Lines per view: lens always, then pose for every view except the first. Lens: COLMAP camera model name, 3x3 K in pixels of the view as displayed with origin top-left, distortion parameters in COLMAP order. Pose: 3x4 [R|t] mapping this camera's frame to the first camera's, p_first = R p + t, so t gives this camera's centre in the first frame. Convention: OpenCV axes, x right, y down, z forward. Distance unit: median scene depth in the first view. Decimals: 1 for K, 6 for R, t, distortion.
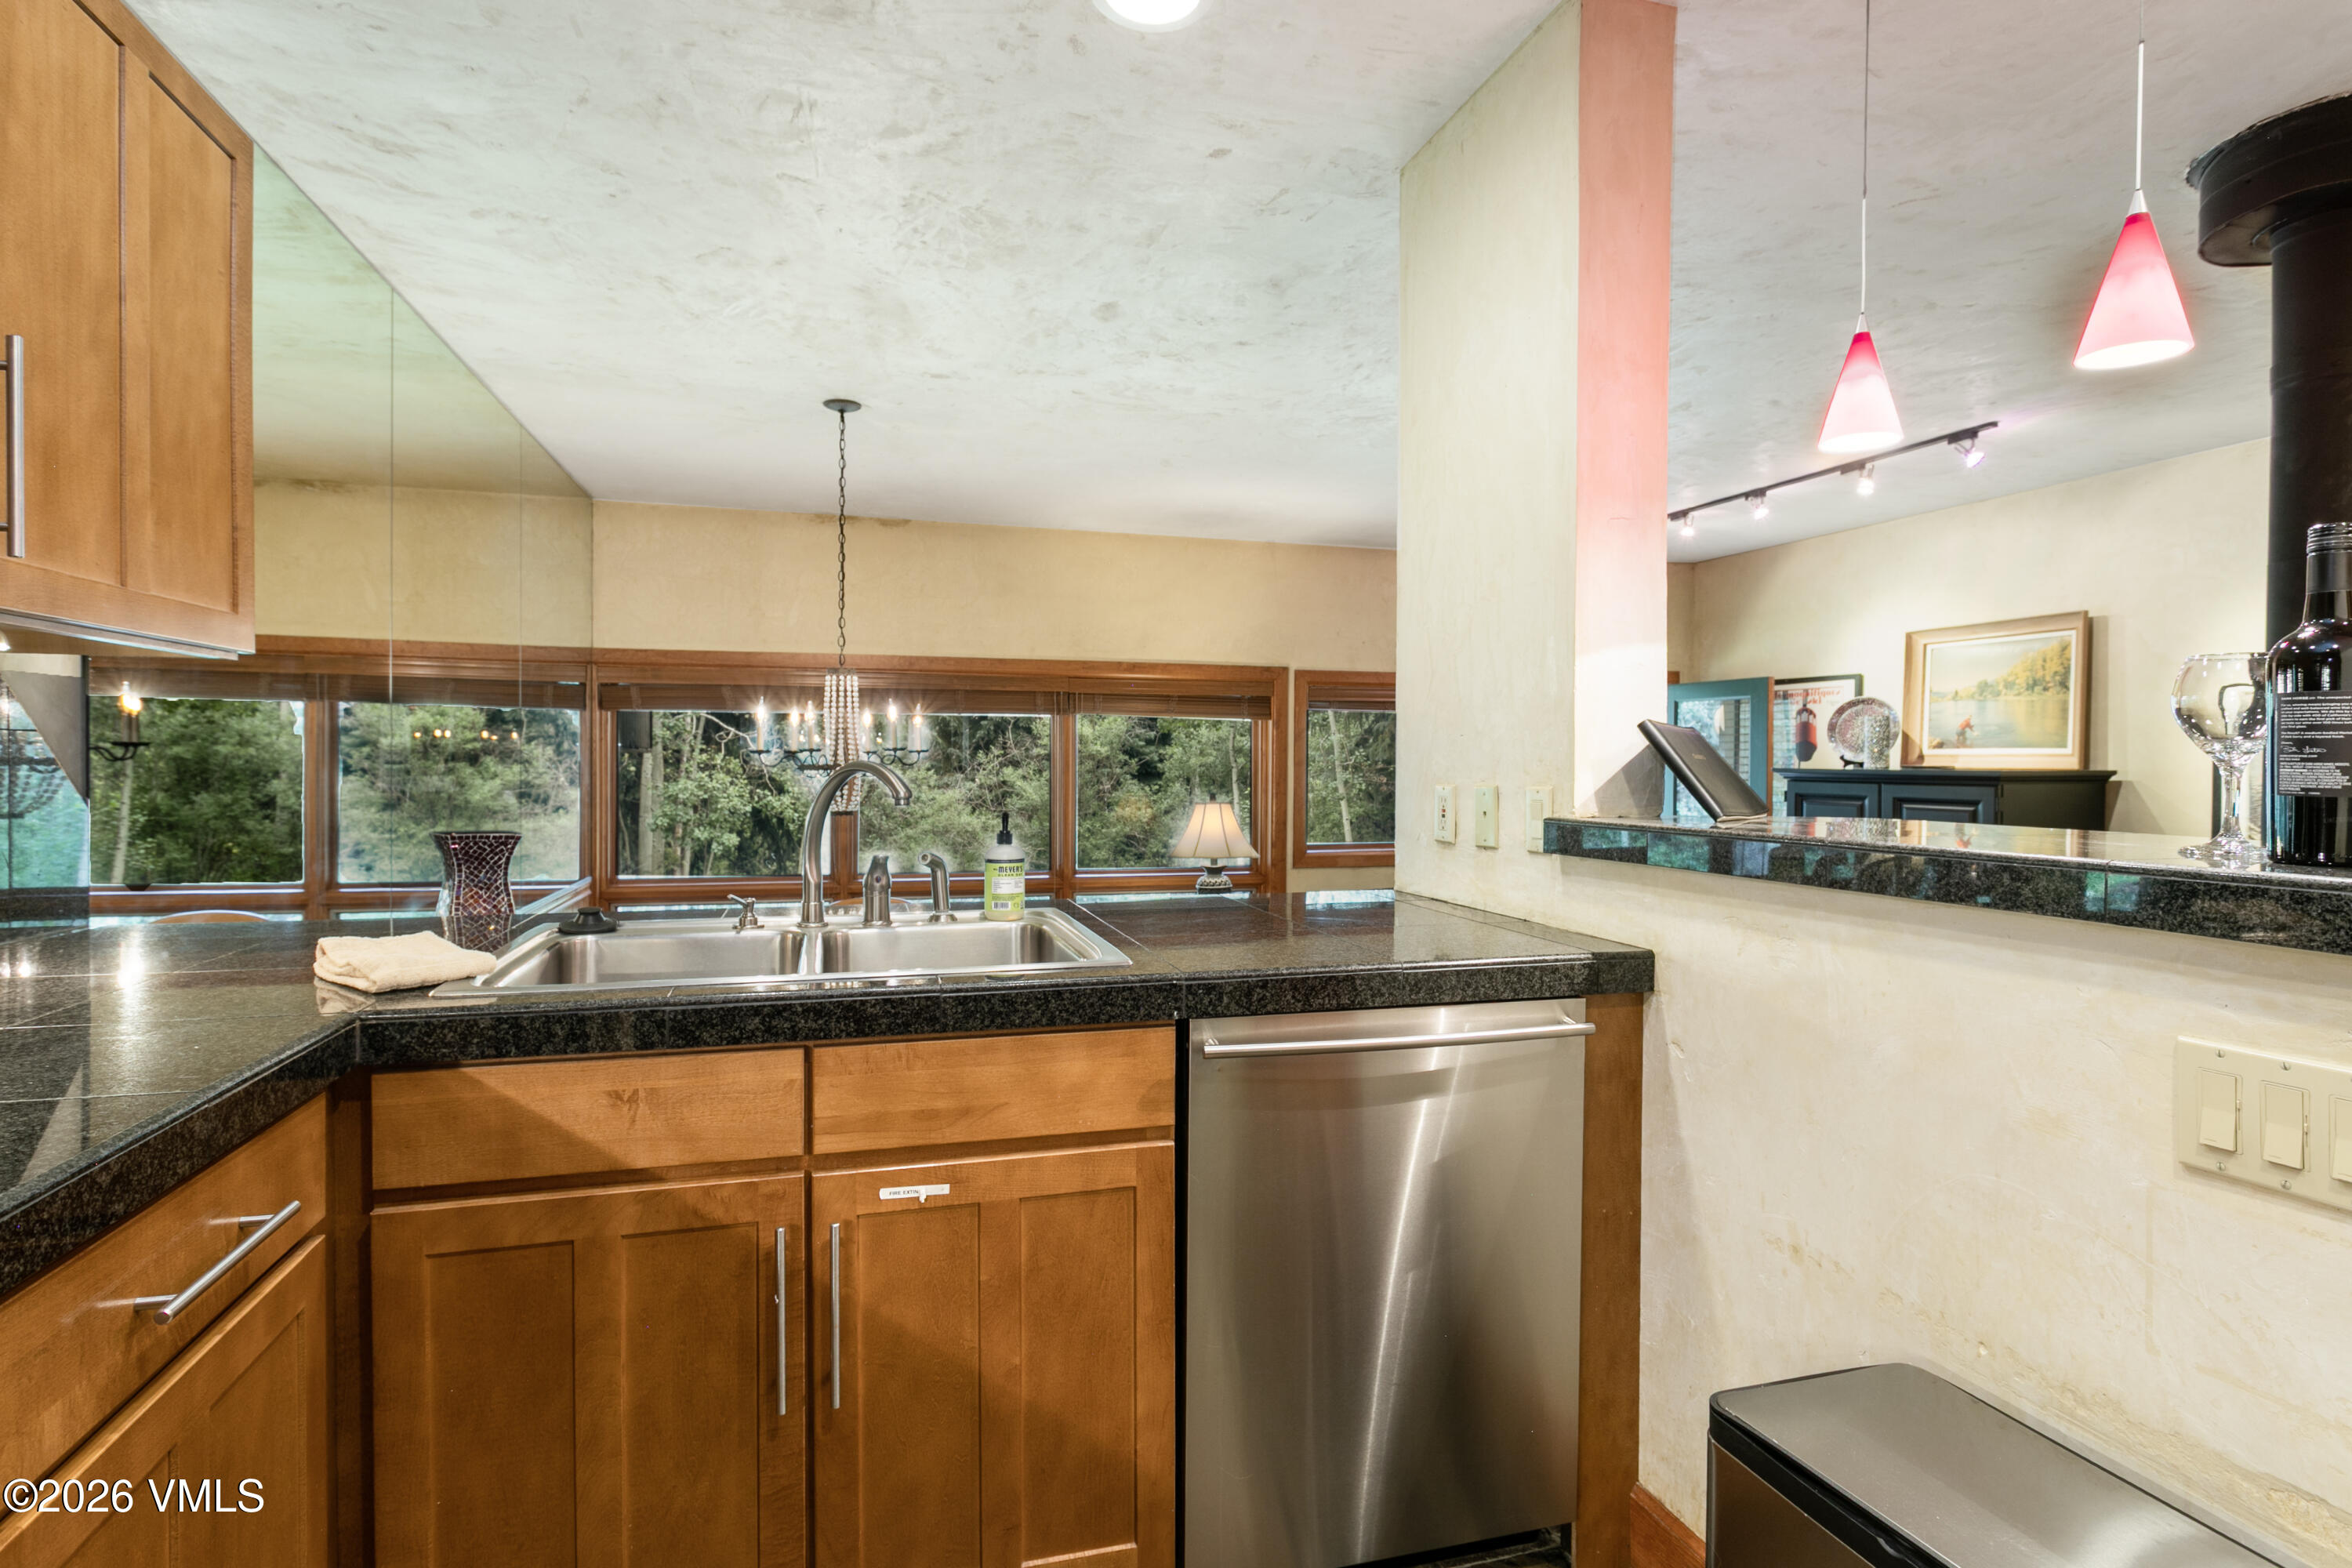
lens RADIAL K [[1155.3, 0, 1176.0], [0, 1155.3, 784.0], [0, 0, 1]] dist [-0.000657, -0.000221]
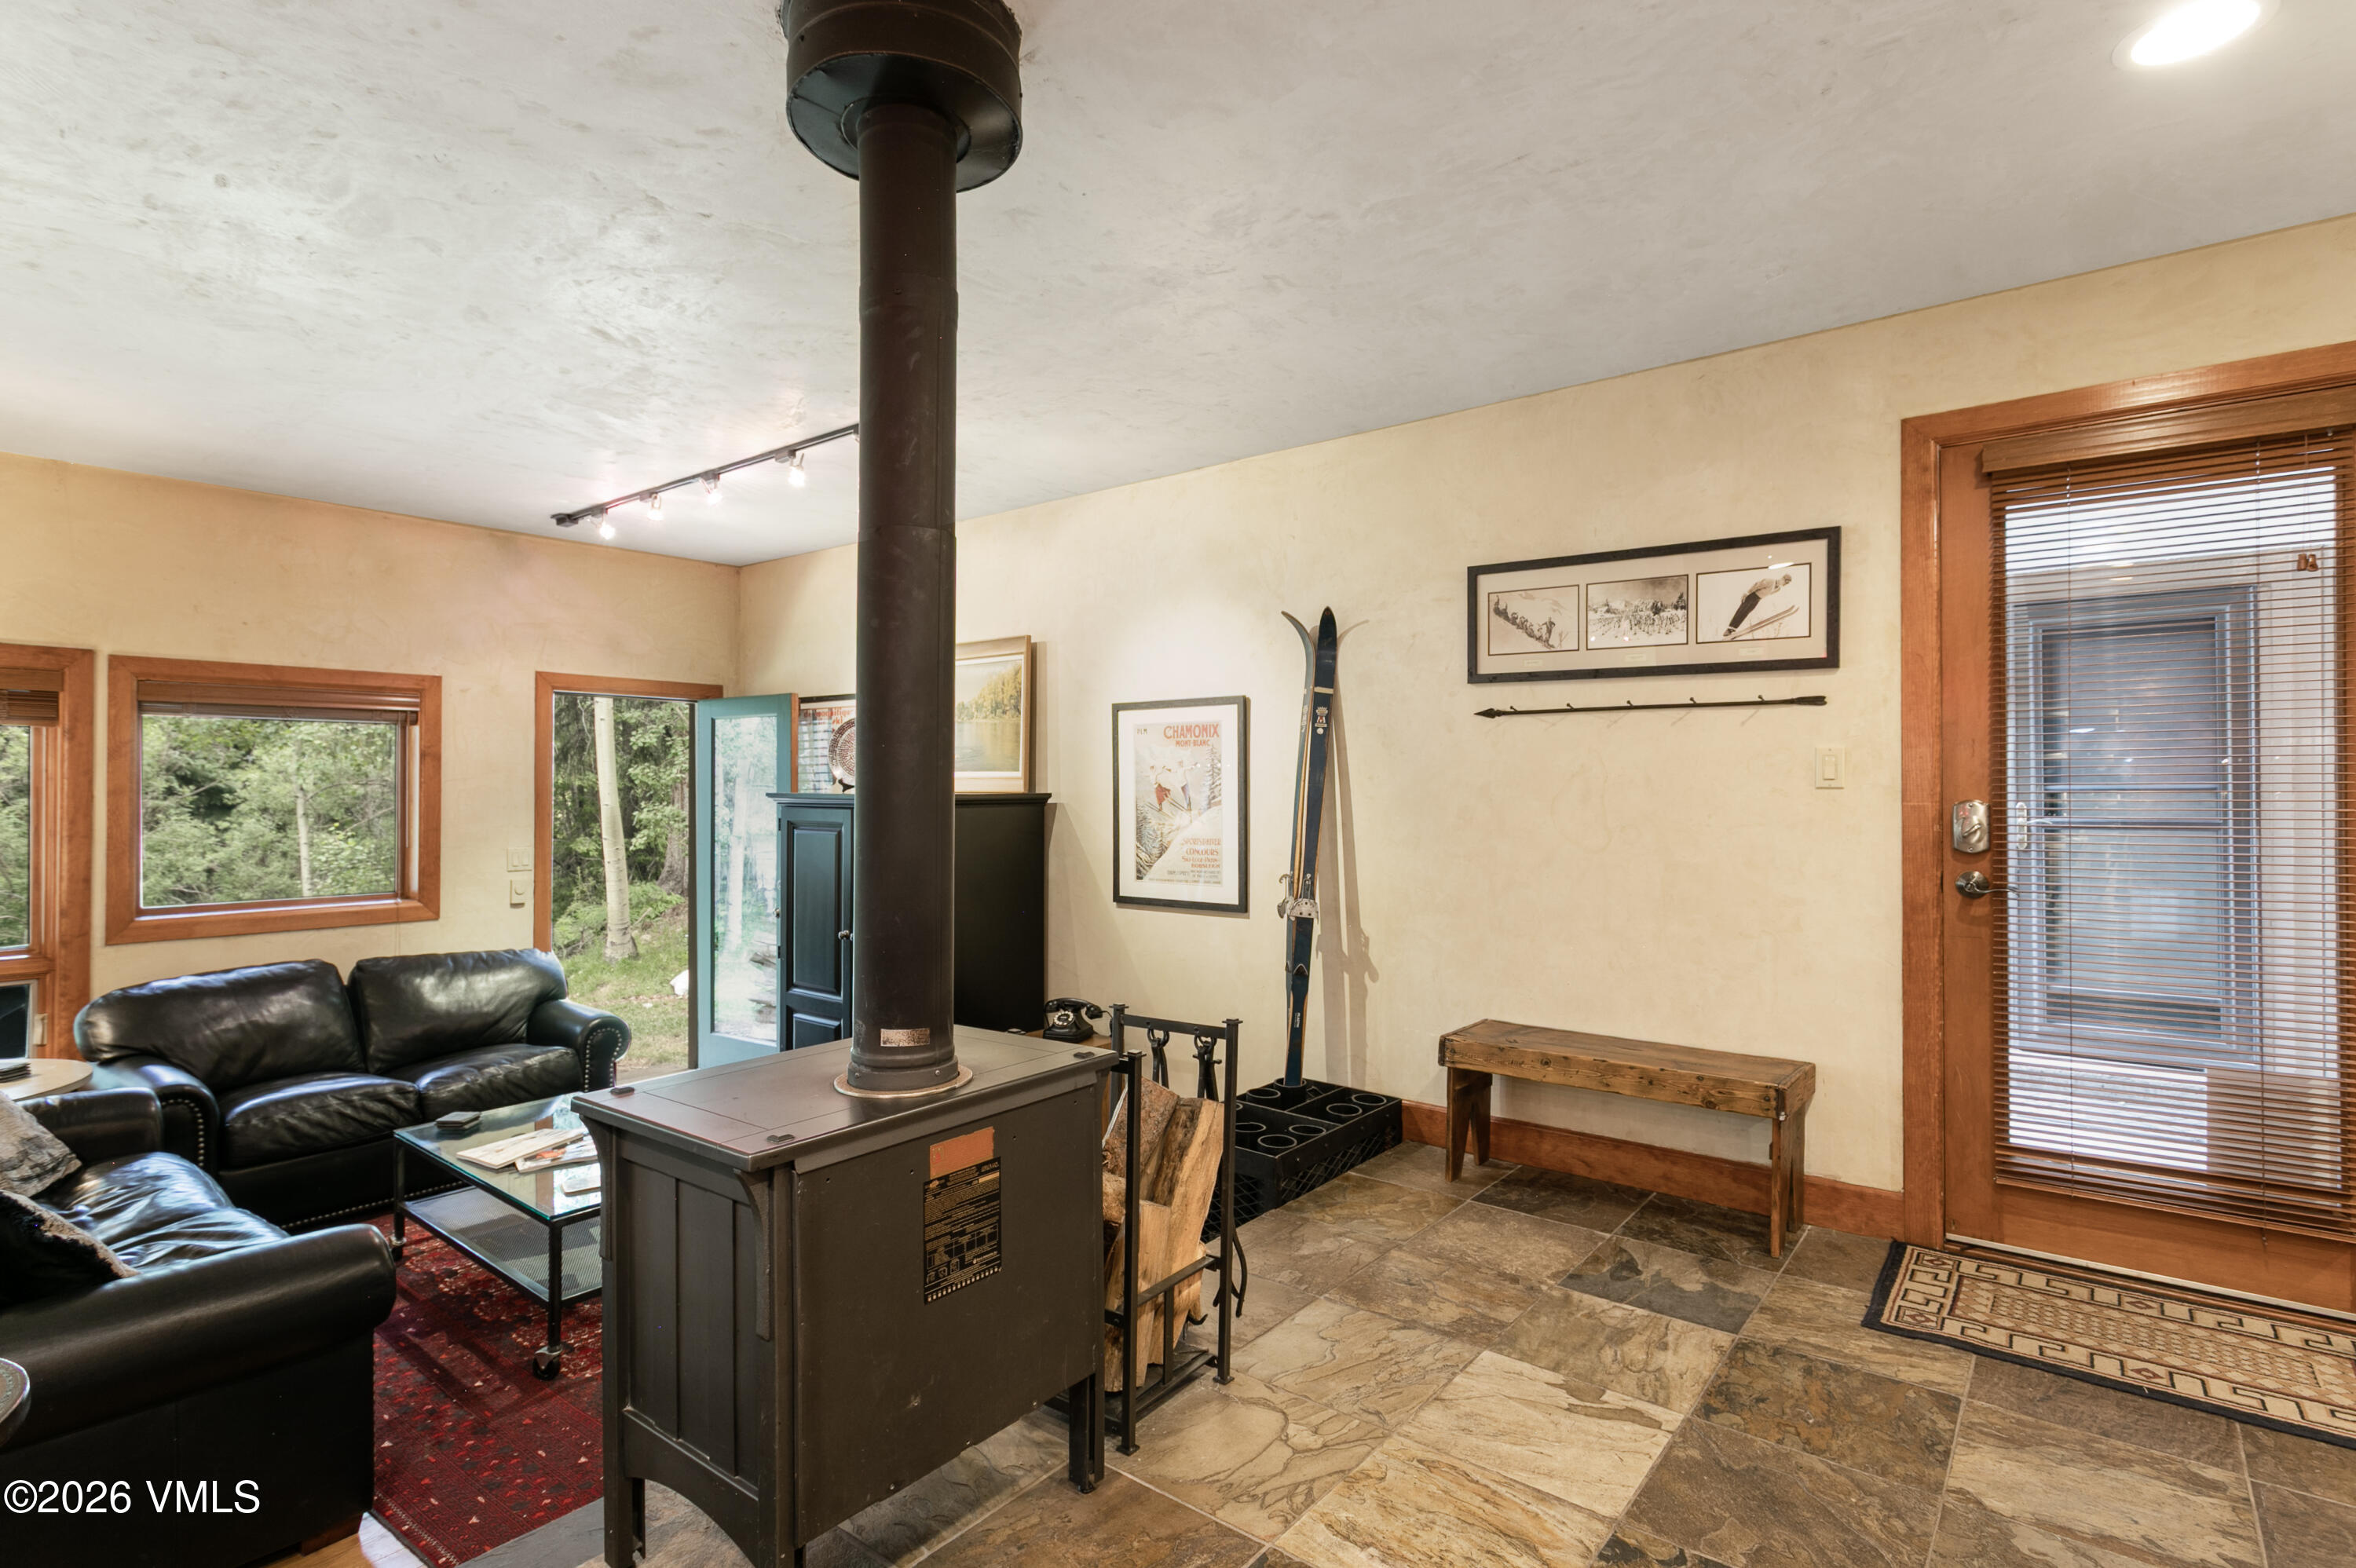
lens RADIAL K [[1157.2, 0, 1178.0], [0, 1157.2, 784.0], [0, 0, 1]] dist [-0.000657, -0.000221]
pose [[0.809754, -0.002427, 0.586764, 0.215127], [0.015631, 0.999726, -0.017436, -0.000155], [-0.586561, 0.023290, 0.809570, 0.075695]]
